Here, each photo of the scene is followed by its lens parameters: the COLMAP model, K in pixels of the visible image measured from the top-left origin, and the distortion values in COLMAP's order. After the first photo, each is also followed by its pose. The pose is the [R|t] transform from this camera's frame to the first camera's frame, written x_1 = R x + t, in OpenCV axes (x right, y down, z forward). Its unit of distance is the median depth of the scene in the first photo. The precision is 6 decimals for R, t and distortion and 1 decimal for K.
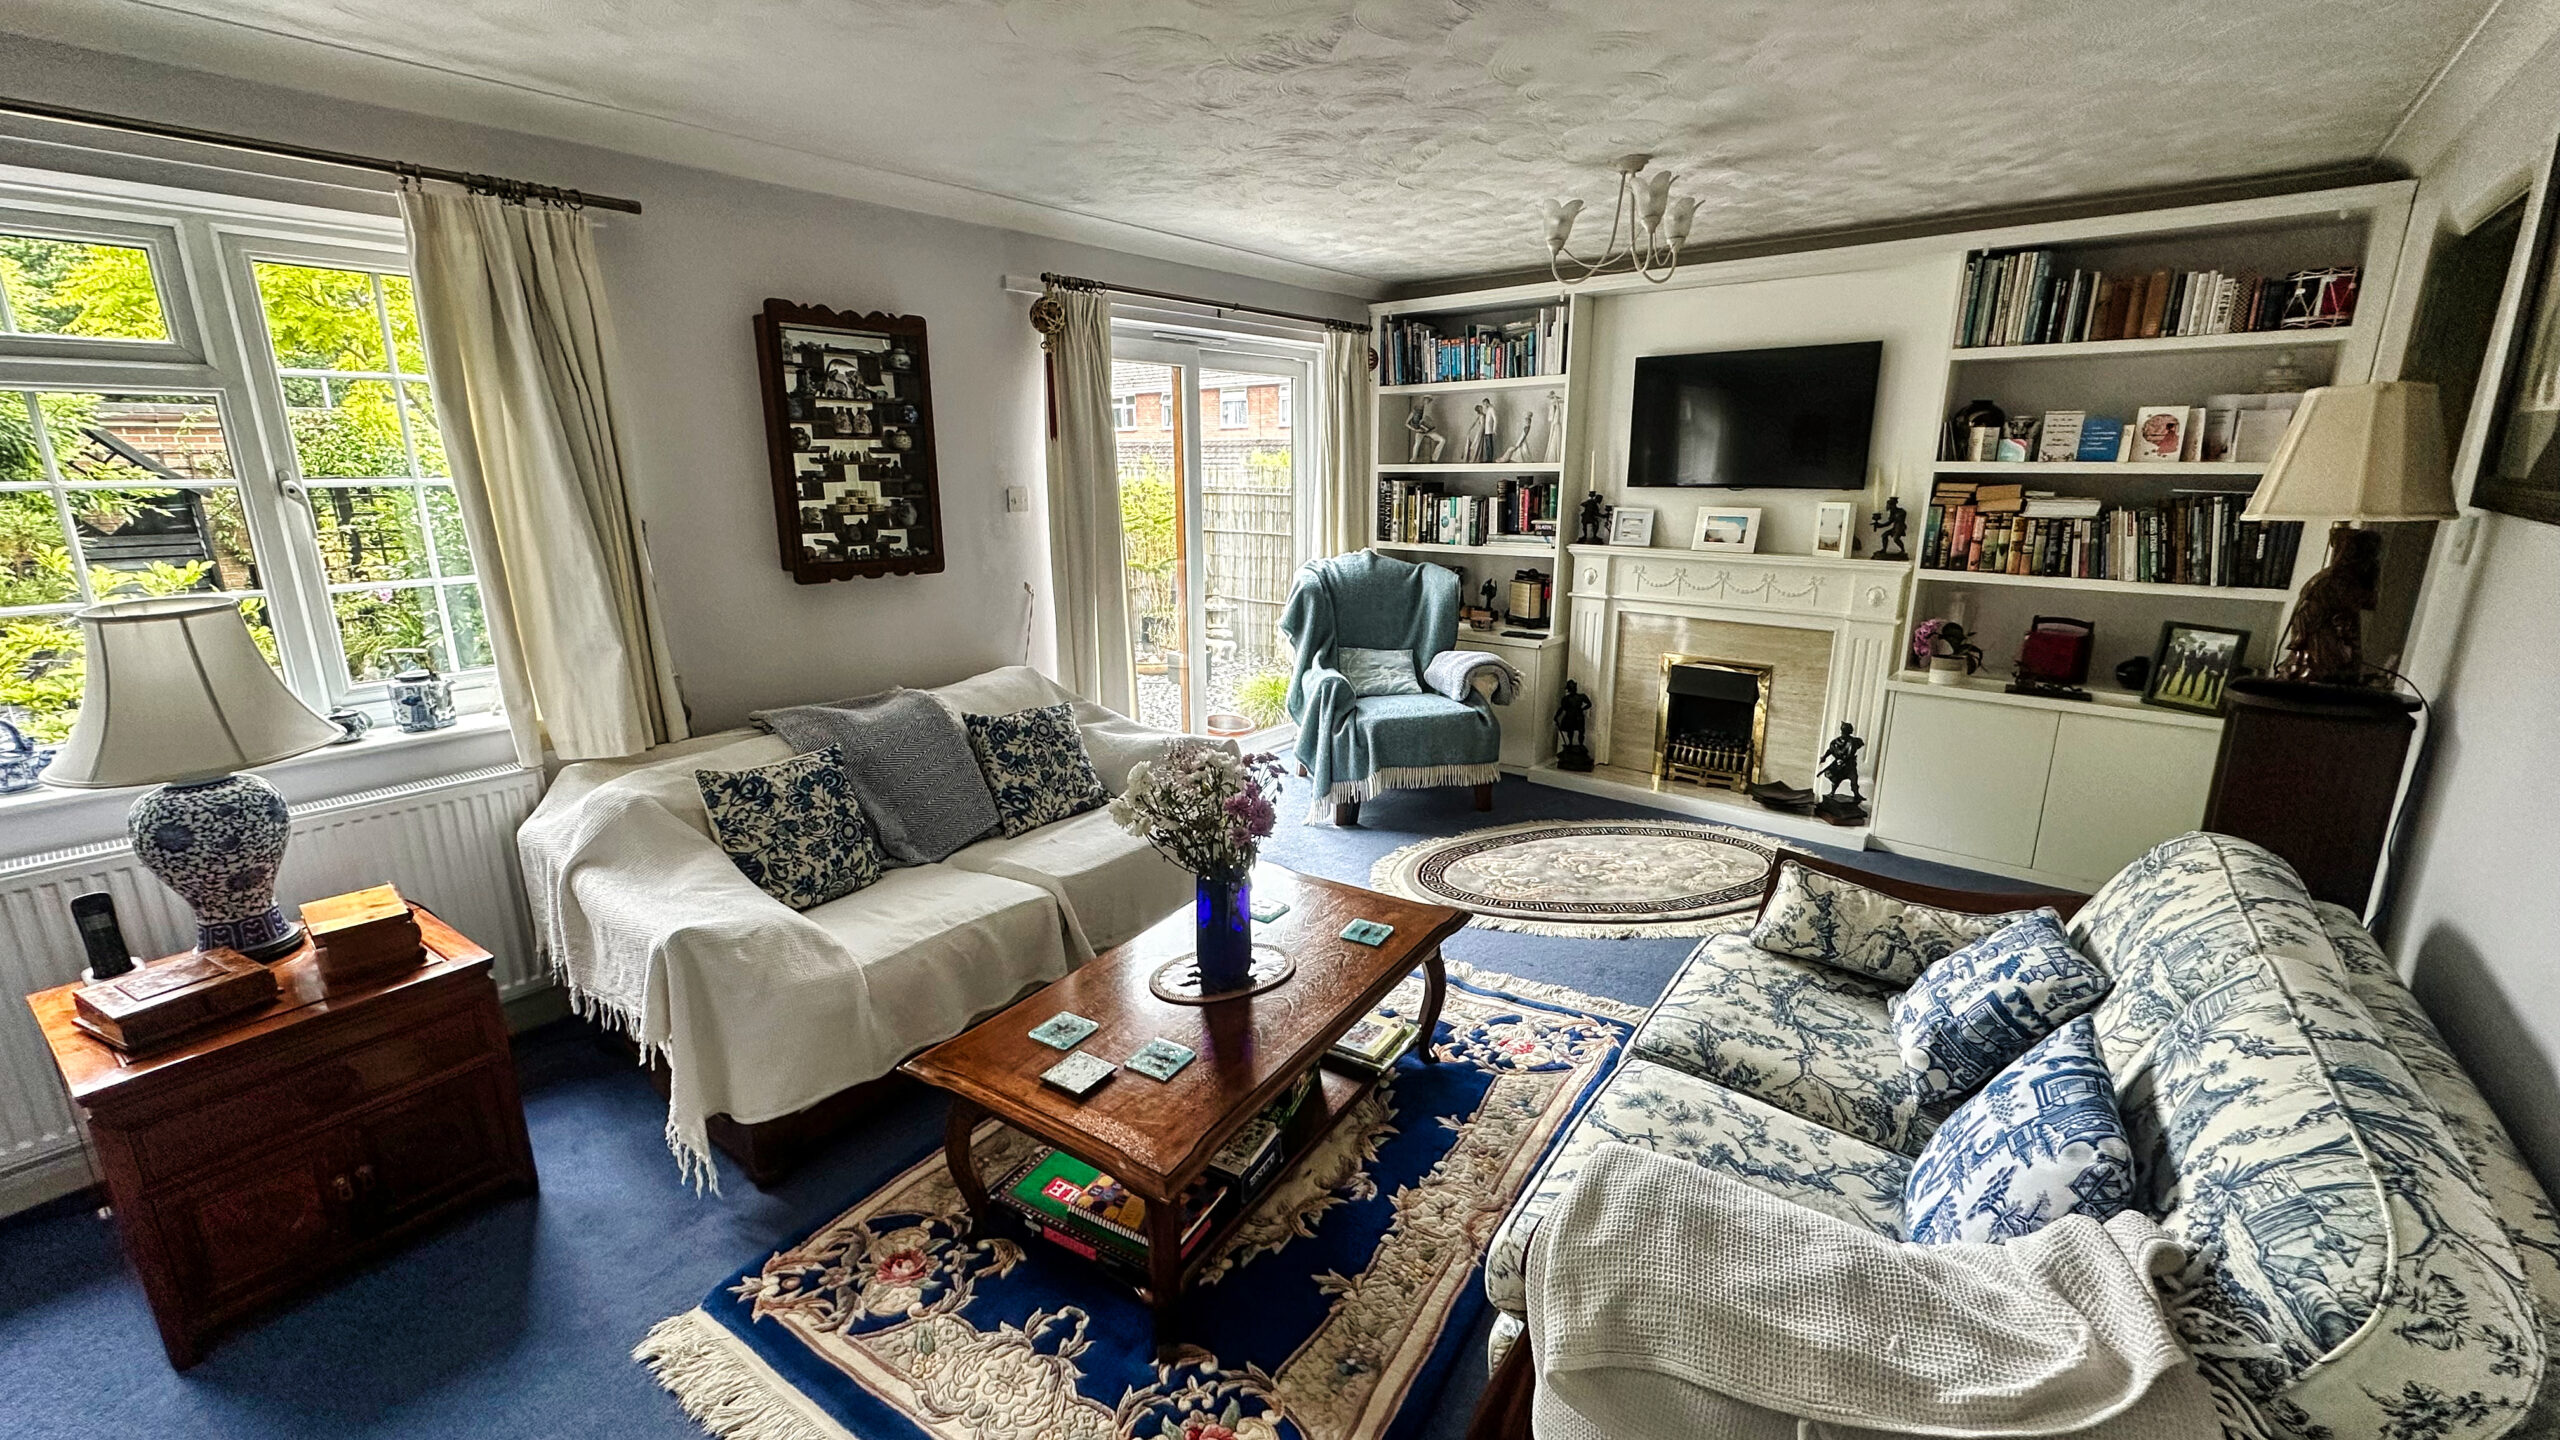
lens RADIAL K [[1007.2, 0, 1280.0], [0, 1007.2, 720.0], [0, 0, 1]] dist [-0.002612, 0.008886]
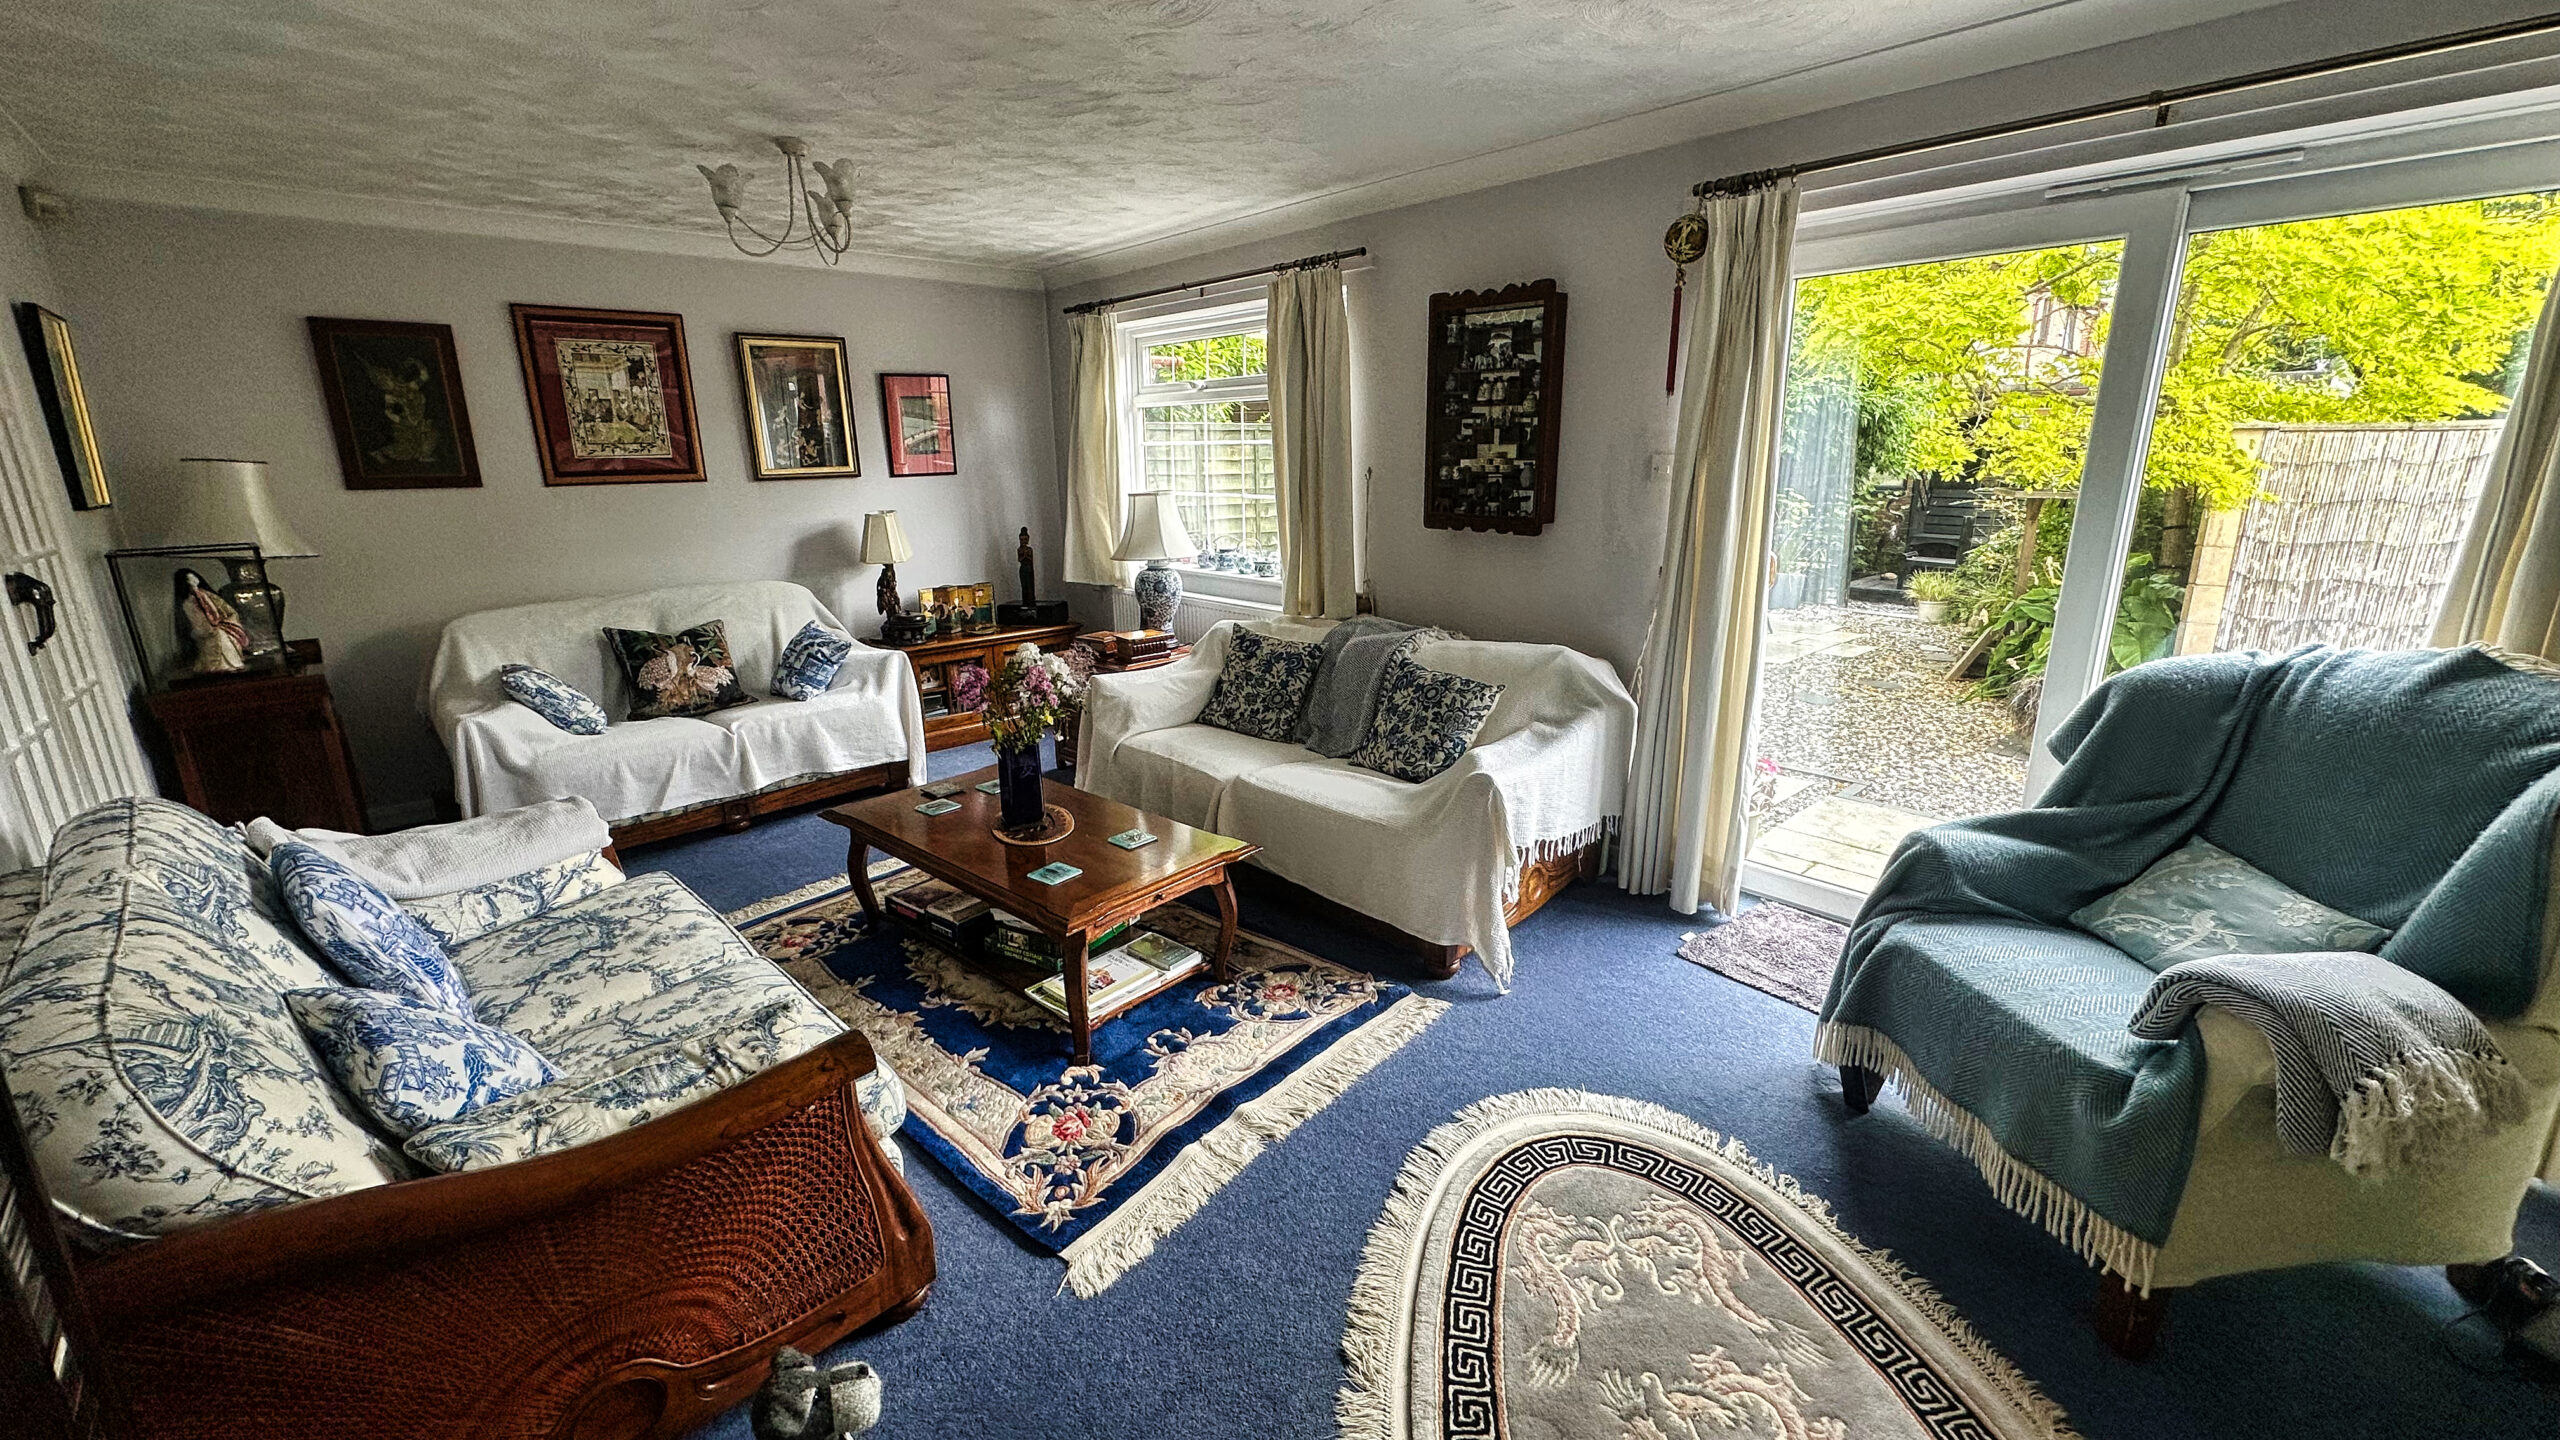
lens RADIAL K [[1007.2, 0, 1280.0], [0, 1007.2, 720.0], [0, 0, 1]] dist [-0.002612, 0.008886]
pose [[-0.131818, 0.269354, -0.953977, 0.889072], [-0.242349, 0.924413, 0.294494, -0.267096], [0.961192, 0.270015, -0.056576, 1.086950]]
